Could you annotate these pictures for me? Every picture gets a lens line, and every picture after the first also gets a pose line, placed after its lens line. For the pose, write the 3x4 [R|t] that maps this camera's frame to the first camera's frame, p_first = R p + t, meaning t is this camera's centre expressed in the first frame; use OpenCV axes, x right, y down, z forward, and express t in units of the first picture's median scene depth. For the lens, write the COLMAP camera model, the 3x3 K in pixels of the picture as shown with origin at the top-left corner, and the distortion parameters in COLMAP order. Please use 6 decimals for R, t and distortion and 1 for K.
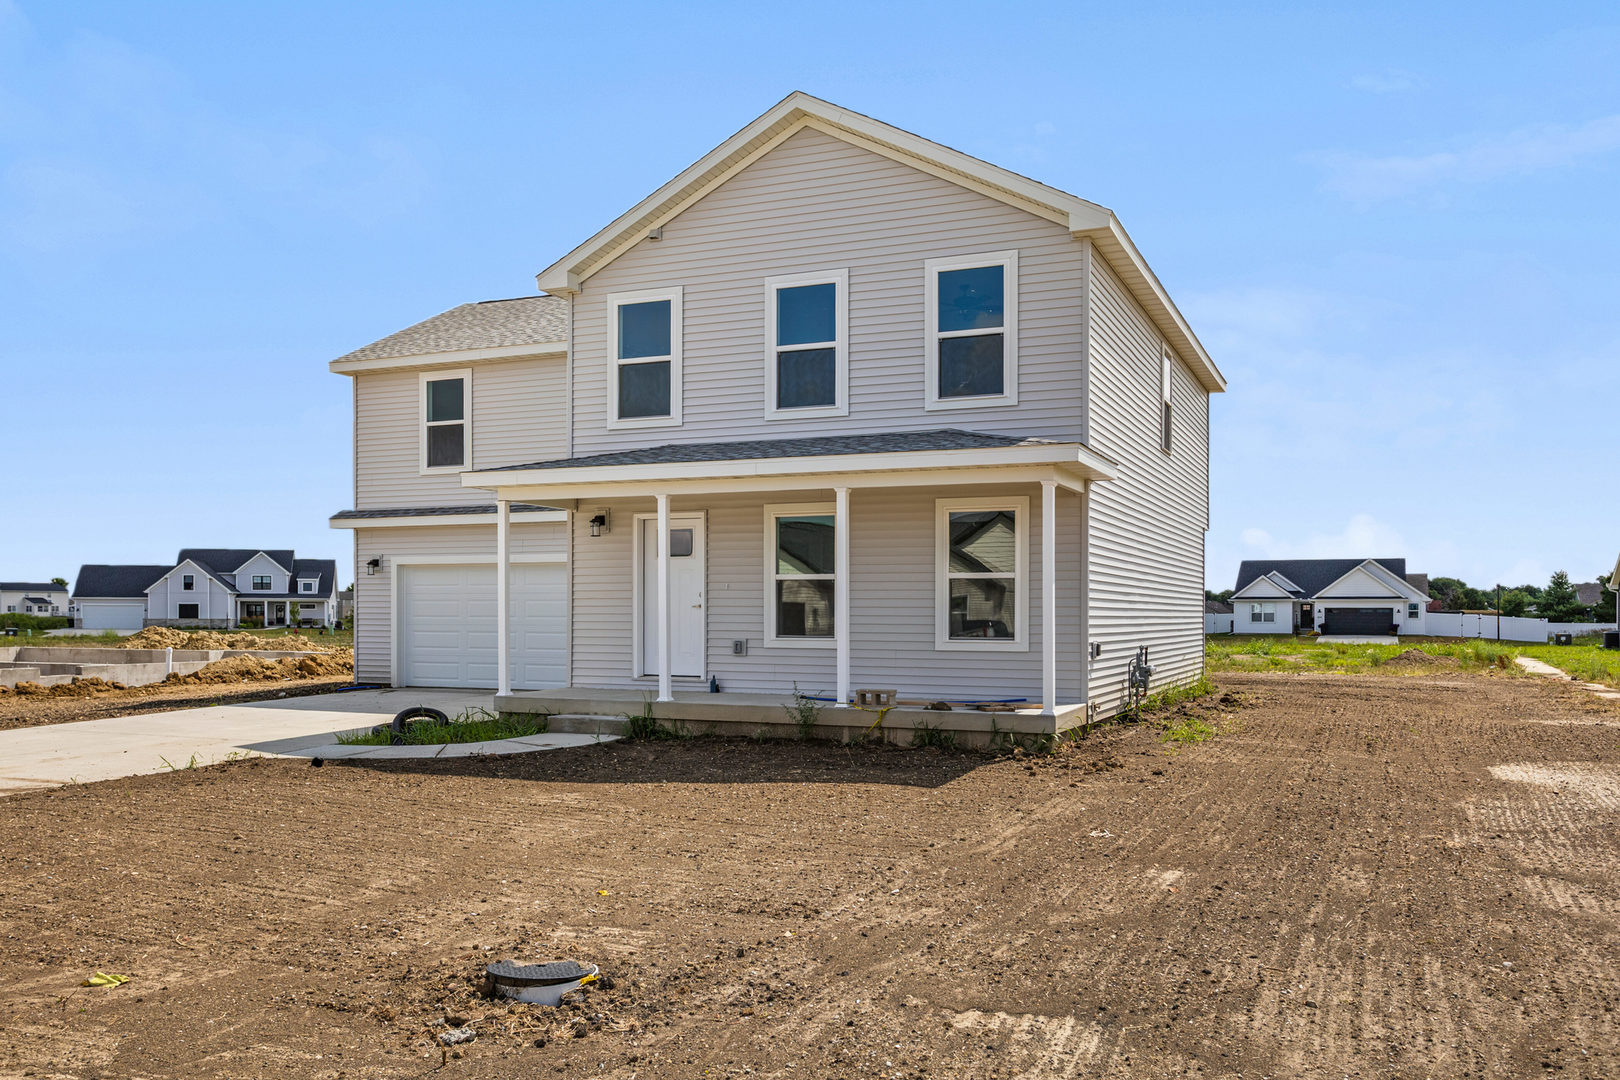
lens RADIAL K [[1263.8, 0, 810.0], [0, 1263.8, 540.0], [0, 0, 1]] dist [0.001305, 0.000256]
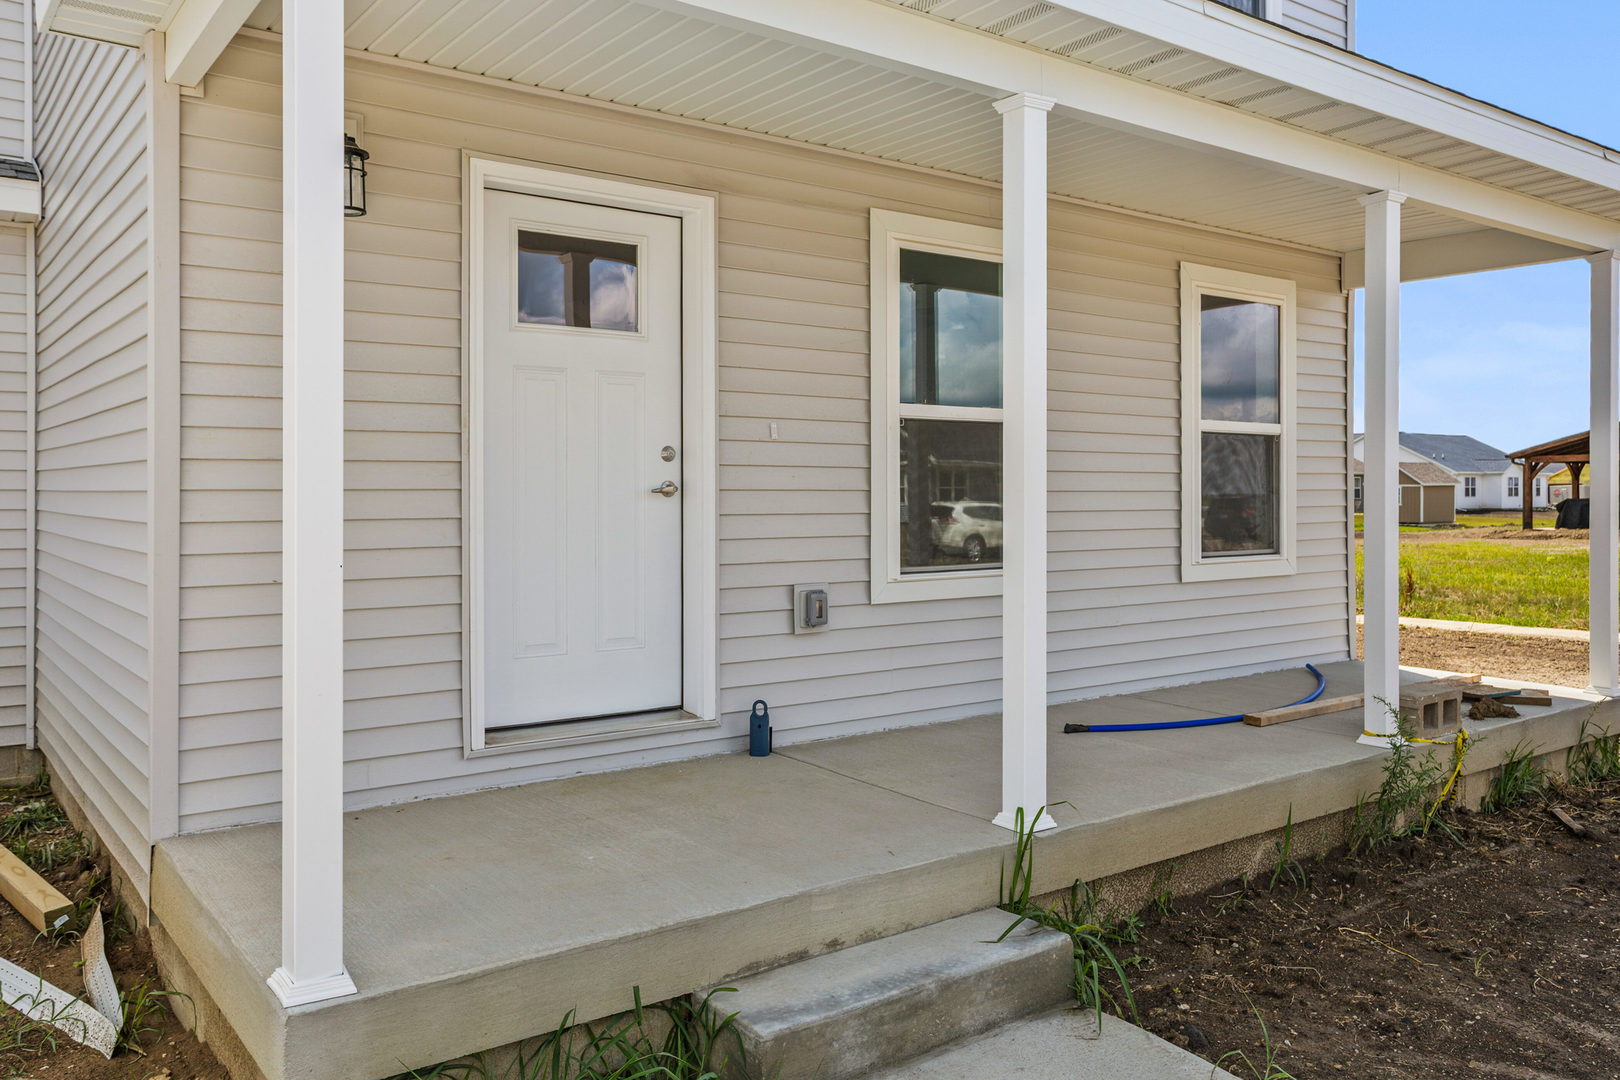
lens RADIAL K [[1263.8, 0, 810.0], [0, 1263.8, 540.0], [0, 0, 1]] dist [0.001305, 0.000256]
pose [[0.512910, -0.027960, 0.857987, -0.361594], [-0.039888, 0.997614, 0.056356, 0.051197], [-0.857515, -0.063129, 0.510571, 0.883894]]
